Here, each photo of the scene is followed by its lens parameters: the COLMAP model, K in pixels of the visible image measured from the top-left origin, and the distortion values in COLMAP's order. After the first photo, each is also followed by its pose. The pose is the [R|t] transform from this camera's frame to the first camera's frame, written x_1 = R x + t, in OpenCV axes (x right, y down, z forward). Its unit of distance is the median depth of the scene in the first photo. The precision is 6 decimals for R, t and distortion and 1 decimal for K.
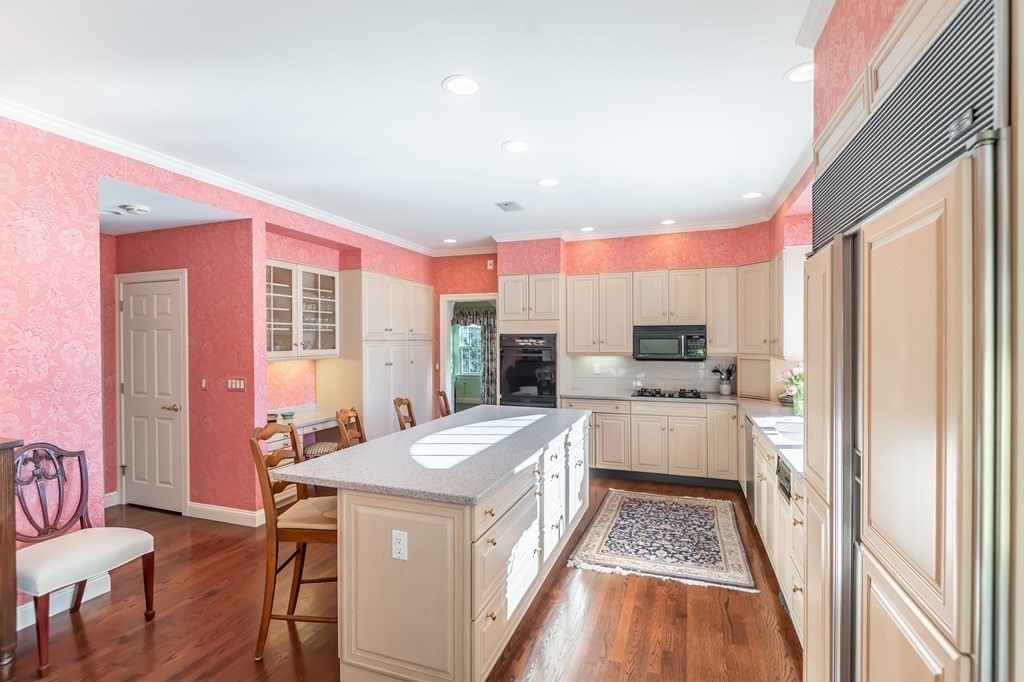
lens RADIAL K [[475.9, 0, 512.8], [0, 475.9, 341.7], [0, 0, 1]] dist [-0.002412, -0.000122]
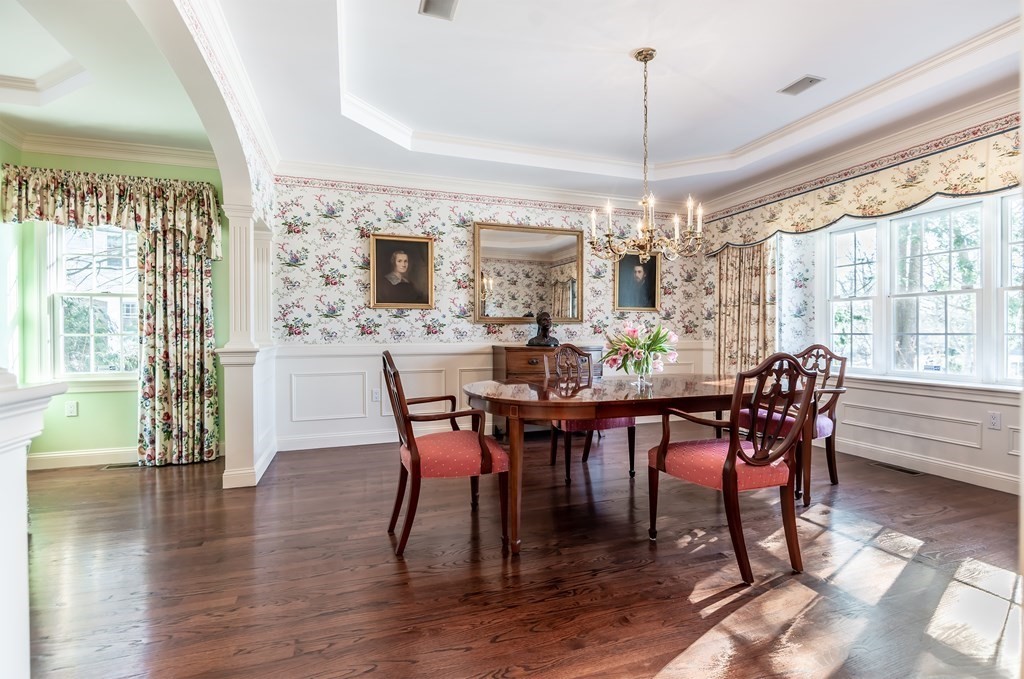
lens RADIAL K [[478.1, 0, 515.3], [0, 478.1, 337.7], [0, 0, 1]] dist [-0.013040, -0.000045]
pose [[0.771238, -0.003466, 0.636538, -0.075241], [0.000252, 0.999987, 0.005140, 0.039748], [-0.636547, -0.003803, 0.771228, 0.574564]]
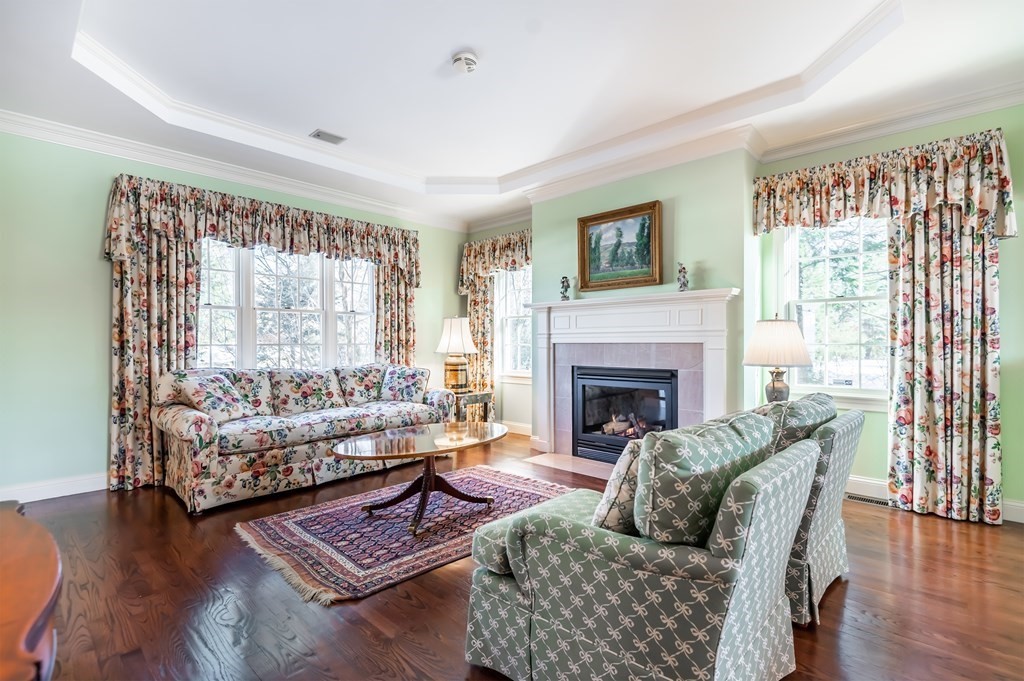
lens RADIAL K [[478.1, 0, 511.2], [0, 478.1, 343.2], [0, 0, 1]] dist [-0.013040, -0.000045]
pose [[0.917858, 0.003167, -0.396895, -0.160044], [-0.003340, 0.999994, 0.000256, 0.039041], [0.396894, 0.001091, 0.917864, 0.665405]]
